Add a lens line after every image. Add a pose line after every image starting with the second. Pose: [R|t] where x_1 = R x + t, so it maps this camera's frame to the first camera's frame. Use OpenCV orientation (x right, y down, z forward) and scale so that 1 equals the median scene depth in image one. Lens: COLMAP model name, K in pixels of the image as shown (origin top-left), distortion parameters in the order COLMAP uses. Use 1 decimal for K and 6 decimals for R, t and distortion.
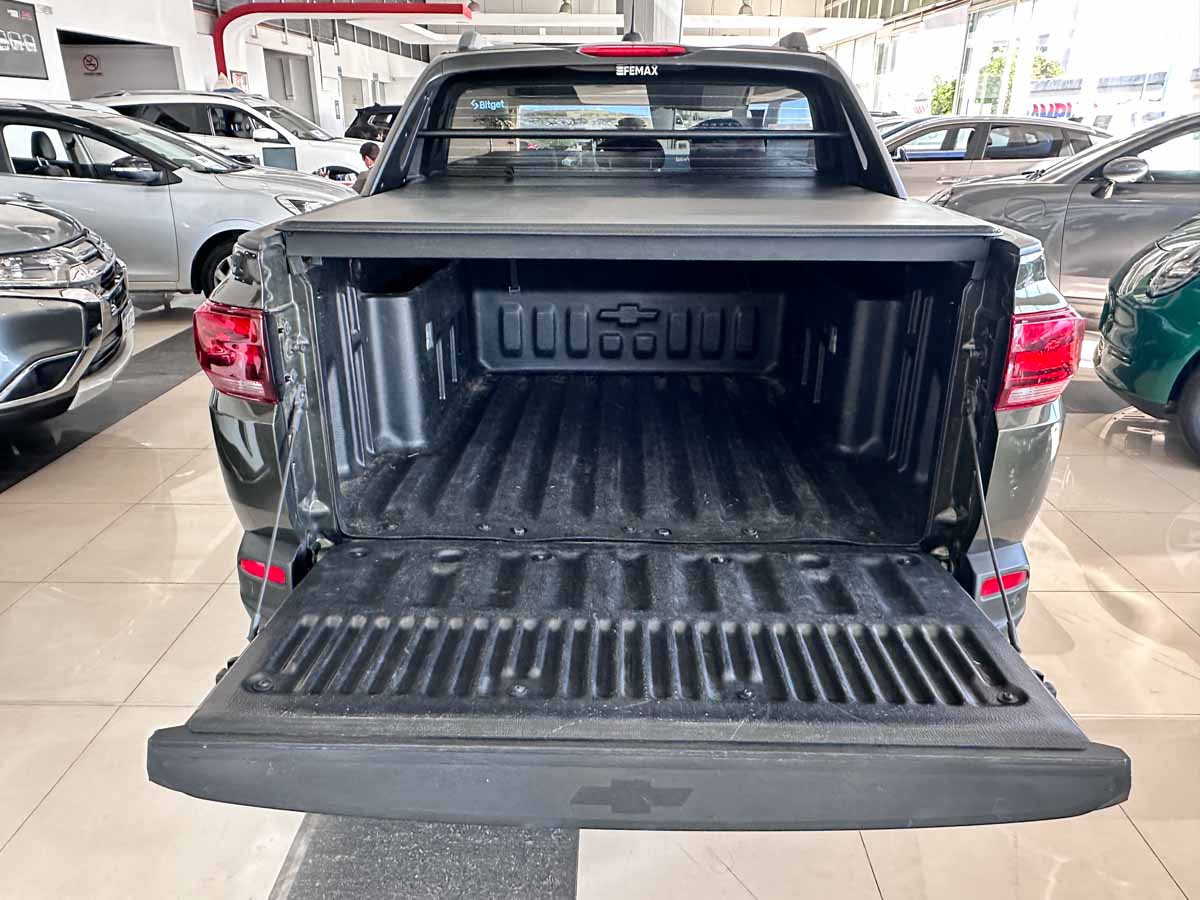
lens RADIAL K [[857.5, 0, 596.8], [0, 857.5, 445.6], [0, 0, 1]] dist [0.028367, -0.016959]
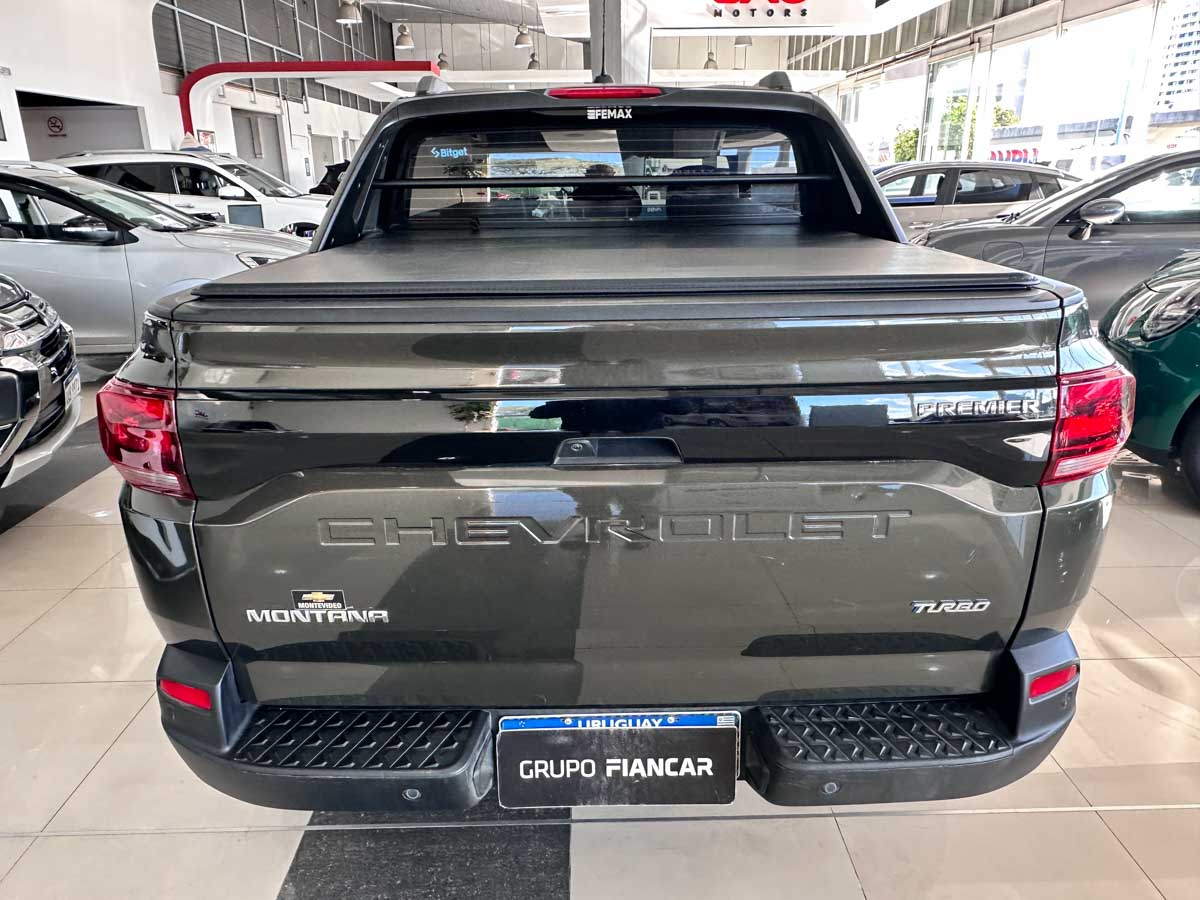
lens RADIAL K [[857.5, 0, 593.4], [0, 857.5, 449.2], [0, 0, 1]] dist [0.028367, -0.016959]
pose [[0.999450, -0.024358, 0.022524, -0.000318], [0.025477, 0.998385, -0.050772, -0.015386], [-0.021251, 0.051318, 0.998456, 0.051607]]
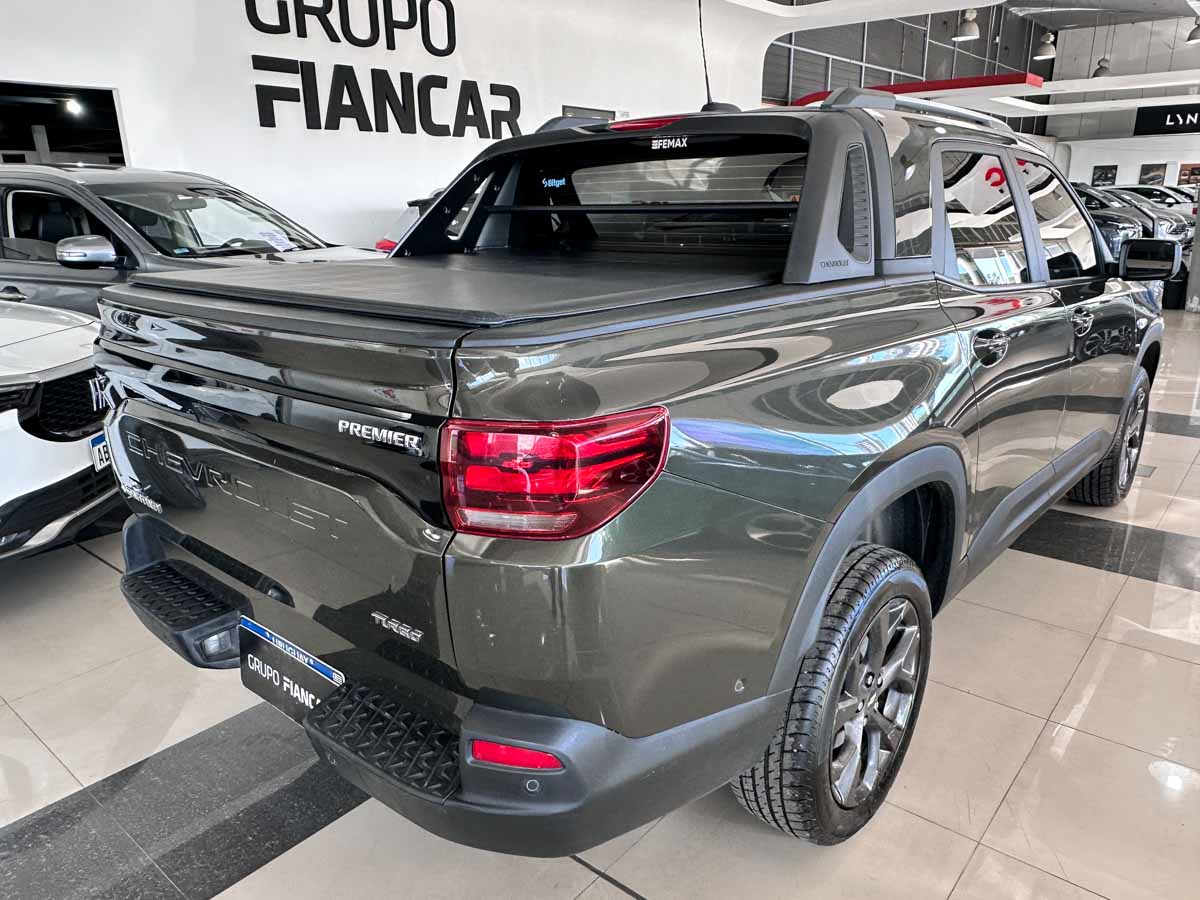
lens RADIAL K [[857.5, 0, 597.0], [0, 857.5, 453.0], [0, 0, 1]] dist [0.028367, -0.016959]
pose [[0.767409, 0.173935, -0.617115, 0.357203], [-0.218888, 0.975746, 0.002820, -0.049665], [0.602638, 0.132915, 0.786868, 0.142304]]
